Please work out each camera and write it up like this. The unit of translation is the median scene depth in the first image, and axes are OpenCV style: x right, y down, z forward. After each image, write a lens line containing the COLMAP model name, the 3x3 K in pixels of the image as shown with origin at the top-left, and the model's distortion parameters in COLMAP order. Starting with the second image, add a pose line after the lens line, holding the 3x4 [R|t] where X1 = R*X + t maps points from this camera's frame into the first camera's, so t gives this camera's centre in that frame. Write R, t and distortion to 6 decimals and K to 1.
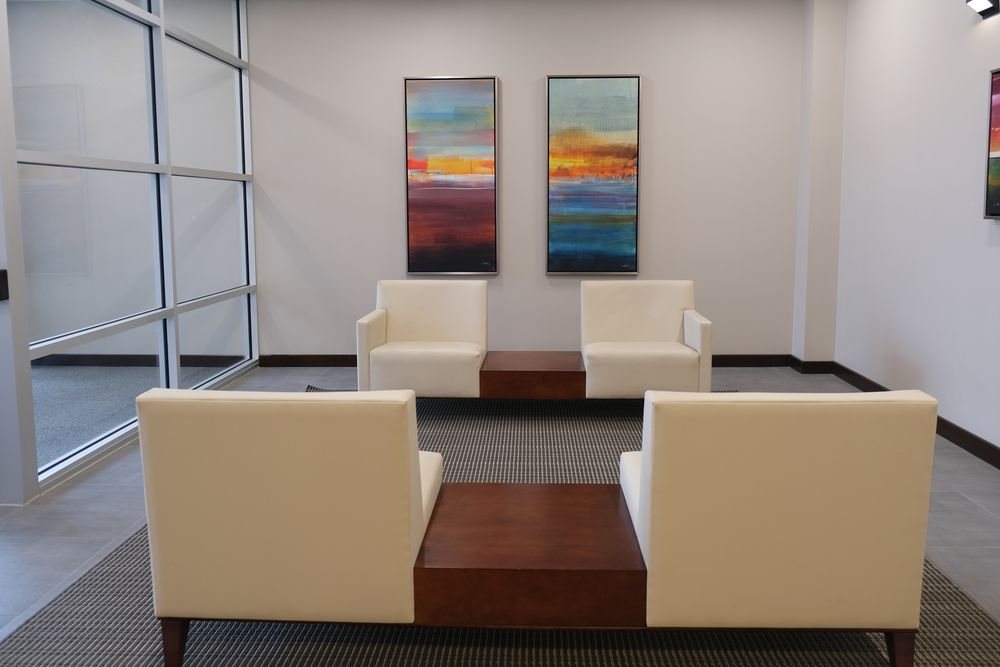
lens RADIAL K [[766.5, 0, 500.4], [0, 766.5, 310.4], [0, 0, 1]] dist [-0.001028, 0.006846]
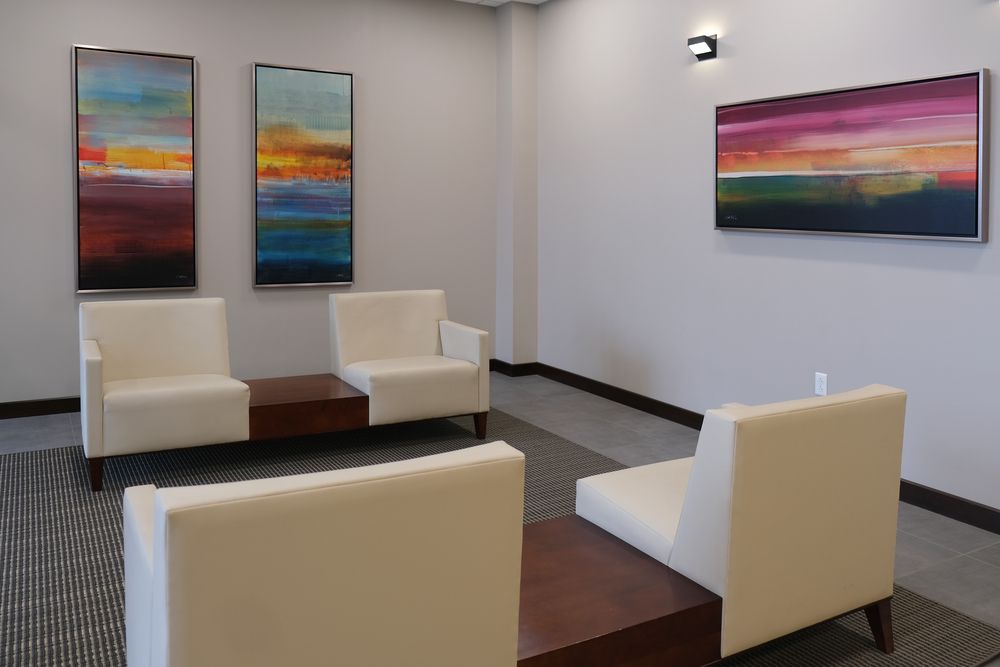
lens RADIAL K [[809.7, 0, 500.0], [0, 809.7, 258.6], [0, 0, 1]] dist [-0.003809, 0.003042]
pose [[0.859466, -0.013061, 0.511027, -0.172395], [0.049805, 0.997057, -0.058280, -0.012465], [-0.508762, 0.075542, 0.857587, 0.072261]]
